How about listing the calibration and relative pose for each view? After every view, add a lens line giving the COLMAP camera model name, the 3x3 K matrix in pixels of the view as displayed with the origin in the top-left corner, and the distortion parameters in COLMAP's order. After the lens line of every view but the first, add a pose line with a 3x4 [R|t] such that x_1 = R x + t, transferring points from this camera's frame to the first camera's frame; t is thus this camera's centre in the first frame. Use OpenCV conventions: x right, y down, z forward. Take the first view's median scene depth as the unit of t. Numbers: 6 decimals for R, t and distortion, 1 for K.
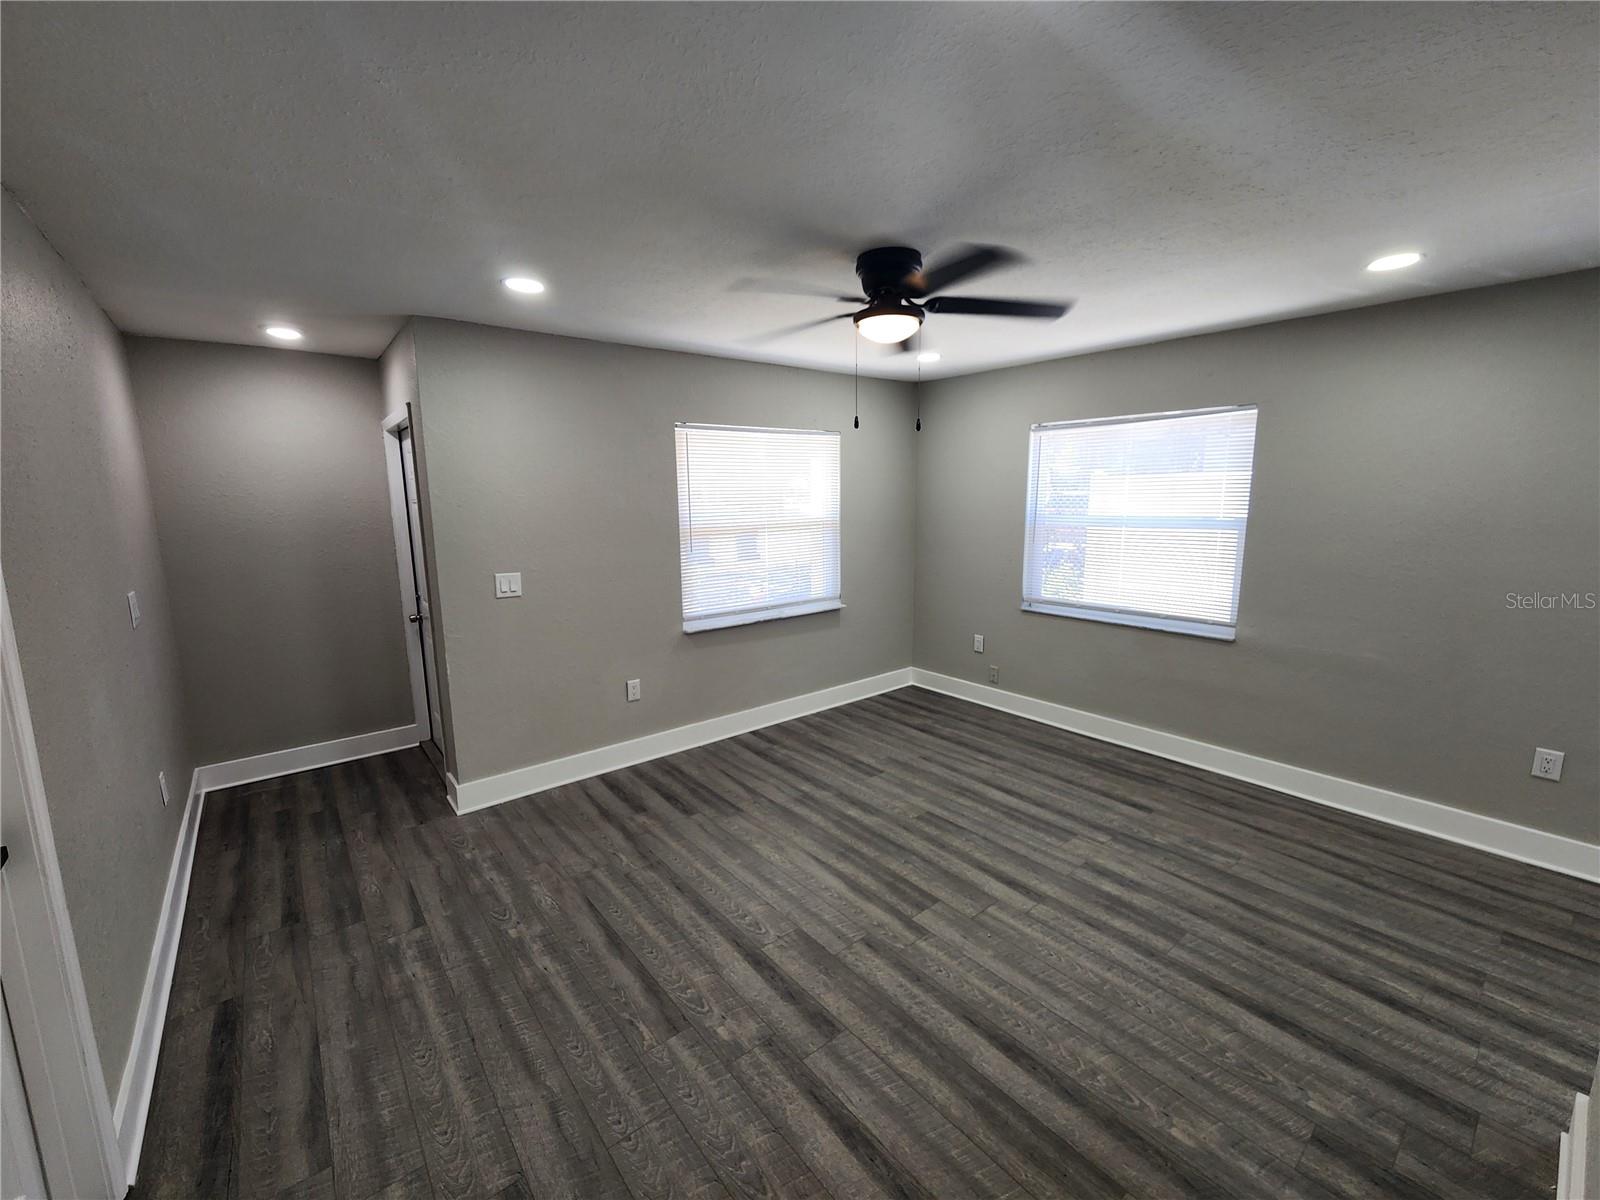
lens RADIAL K [[660.9, 0, 800.0], [0, 660.9, 600.0], [0, 0, 1]] dist [0.000376, 0.000881]
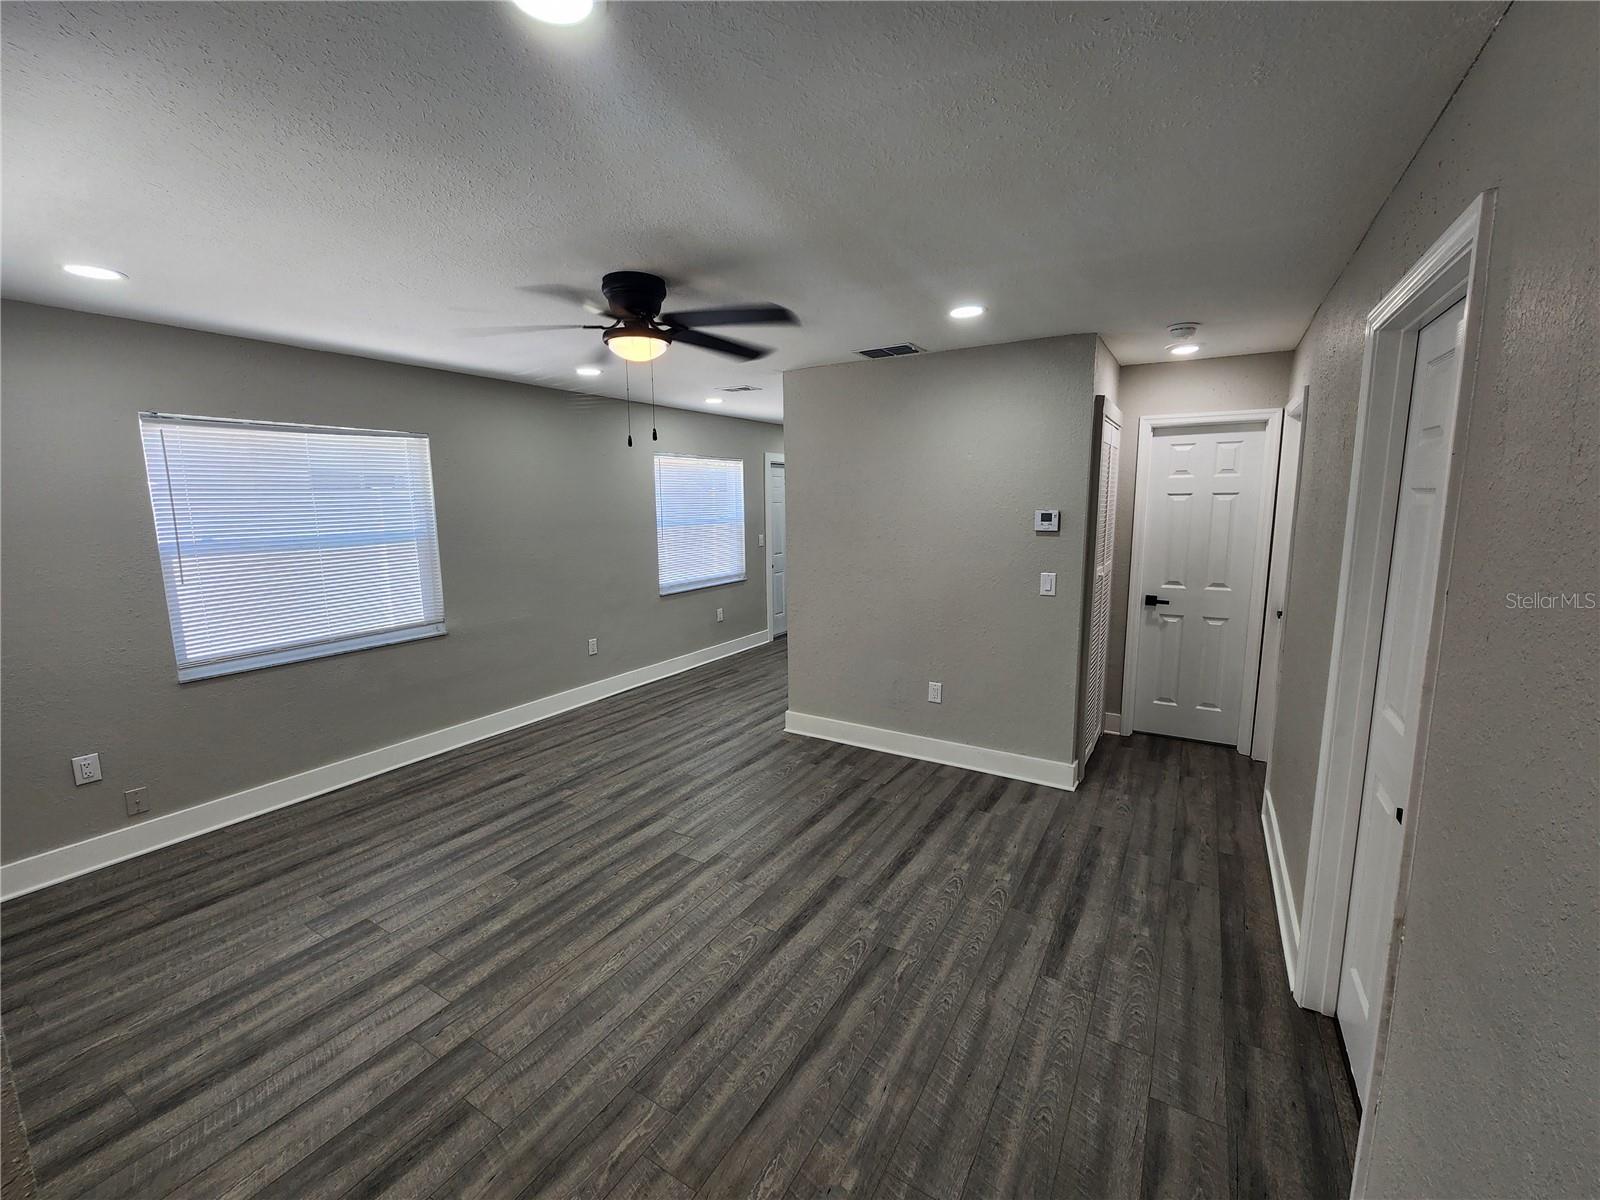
lens RADIAL K [[656.9, 0, 803.0], [0, 656.9, 597.3], [0, 0, 1]] dist [0.001709, -0.000068]
pose [[-0.339683, -0.126605, 0.931980, -0.773429], [0.167398, 0.966940, 0.192367, -0.143858], [-0.925523, 0.221356, -0.307260, 0.913858]]
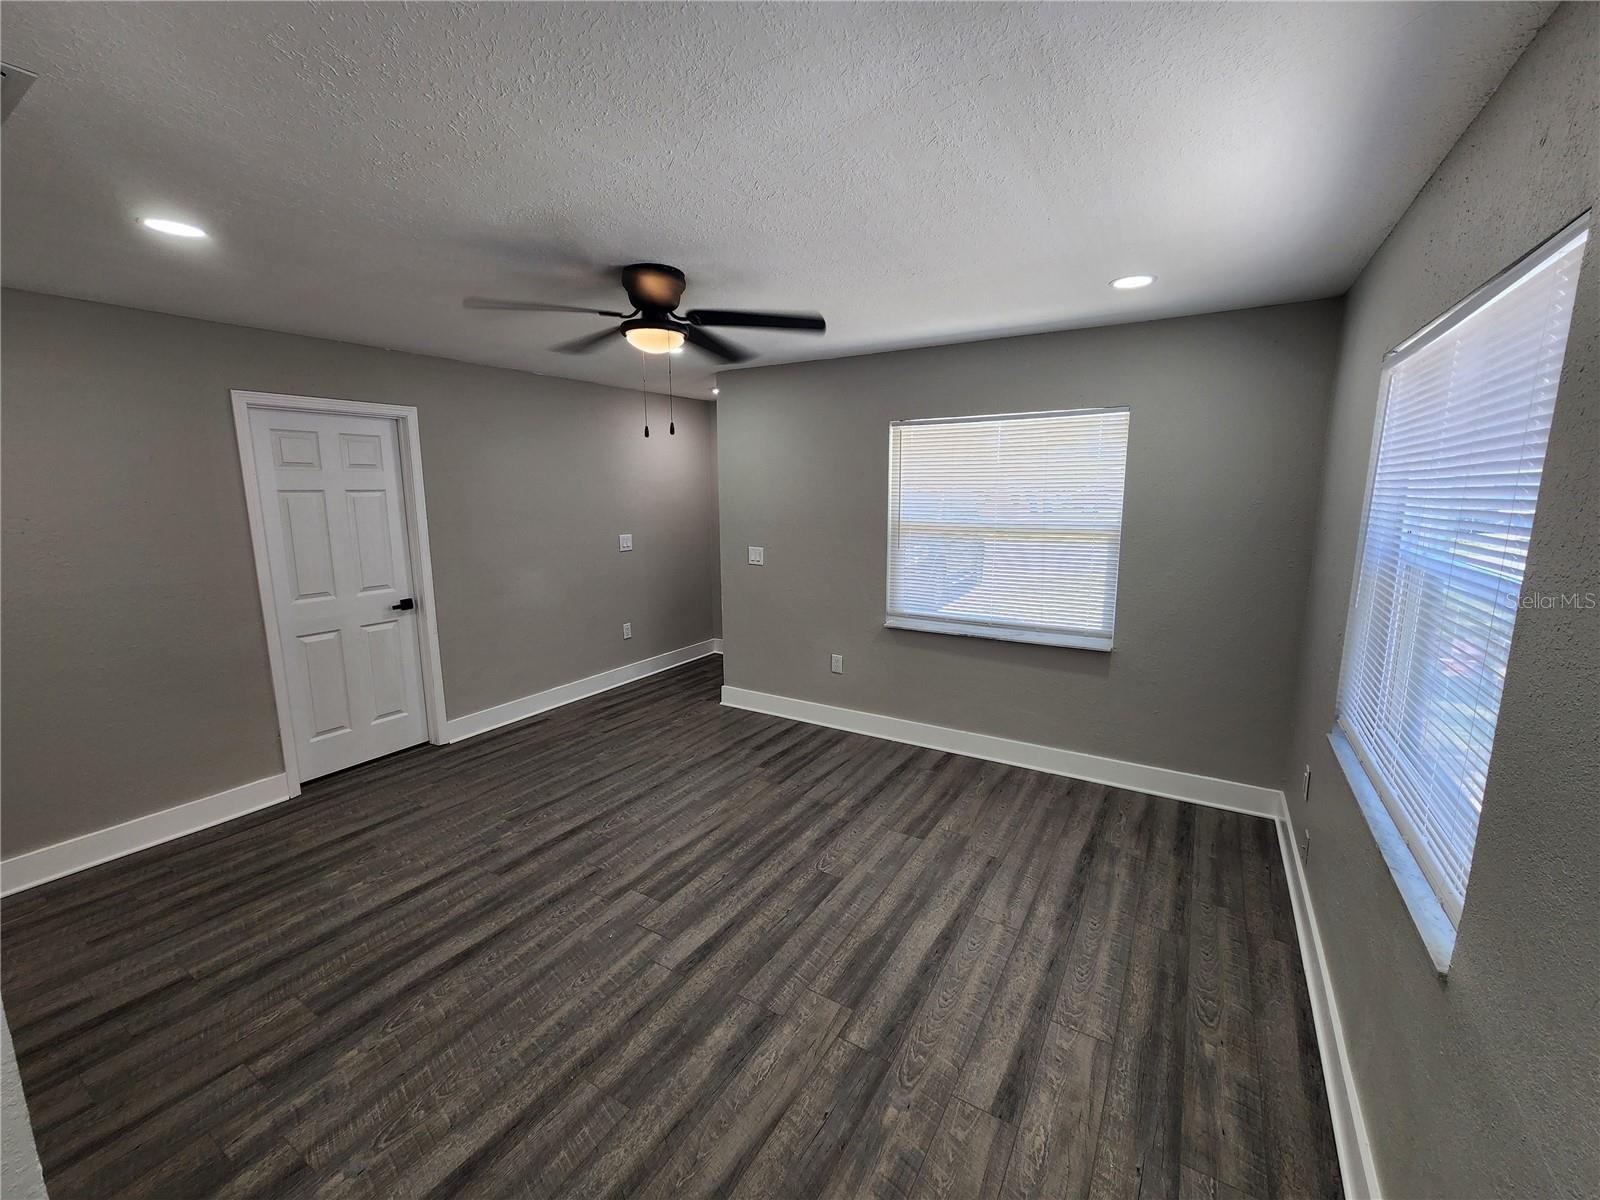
lens RADIAL K [[658.9, 0, 799.0], [0, 658.9, 595.7], [0, 0, 1]] dist [0.001444, -0.000067]
pose [[0.329290, 0.163788, -0.929915, 0.988409], [-0.153054, 0.981075, 0.118601, -0.132337], [0.931742, 0.103273, 0.348126, 0.695002]]
